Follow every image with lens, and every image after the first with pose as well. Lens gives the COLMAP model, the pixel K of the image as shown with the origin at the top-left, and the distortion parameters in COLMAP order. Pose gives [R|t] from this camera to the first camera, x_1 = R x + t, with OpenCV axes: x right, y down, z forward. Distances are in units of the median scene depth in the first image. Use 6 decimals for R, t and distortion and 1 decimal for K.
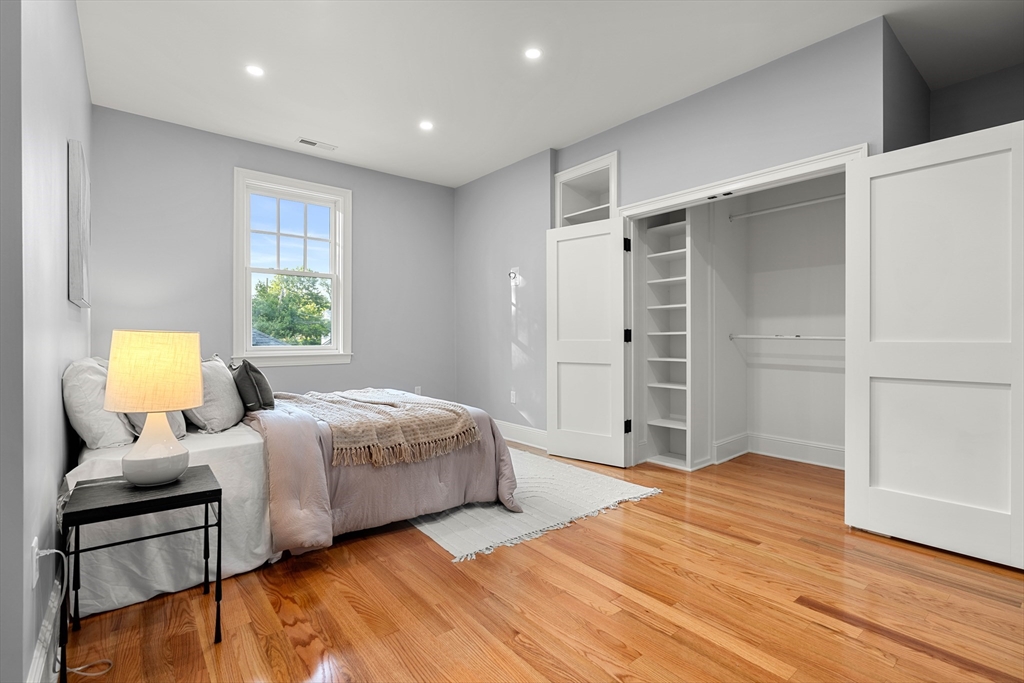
lens RADIAL K [[473.8, 0, 533.5], [0, 473.8, 337.3], [0, 0, 1]] dist [-0.006044, 0.002316]
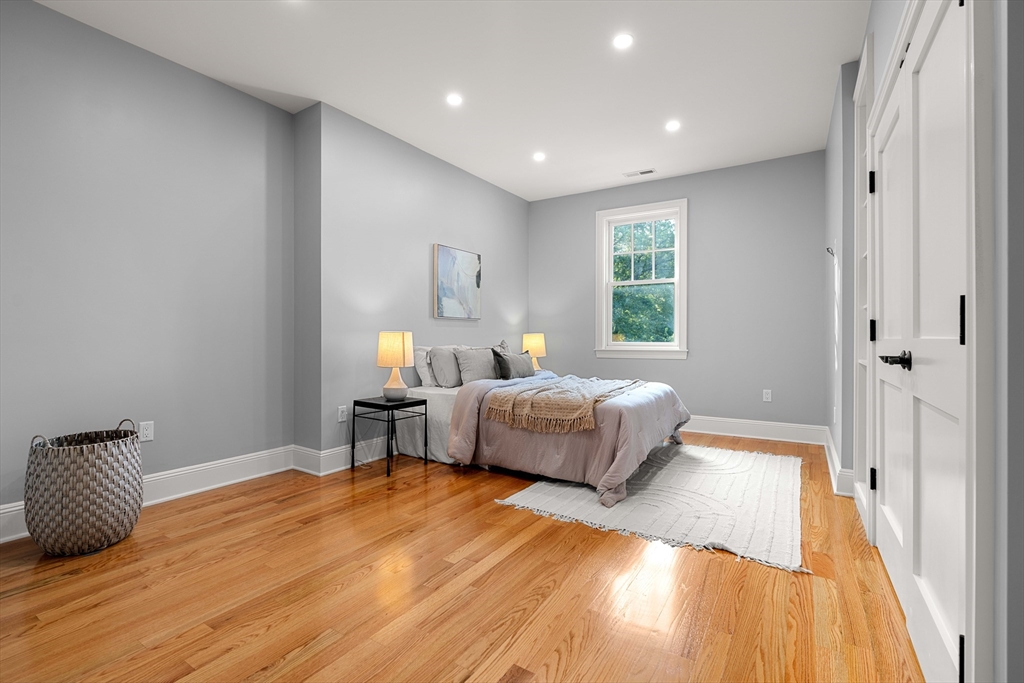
lens RADIAL K [[470.5, 0, 510.5], [0, 470.5, 335.9], [0, 0, 1]] dist [-0.006800, 0.002321]
pose [[0.294970, -0.003478, -0.955500, 1.225928], [0.002780, 0.999992, -0.002782, 0.009029], [0.955502, -0.001836, 0.294978, 0.715116]]
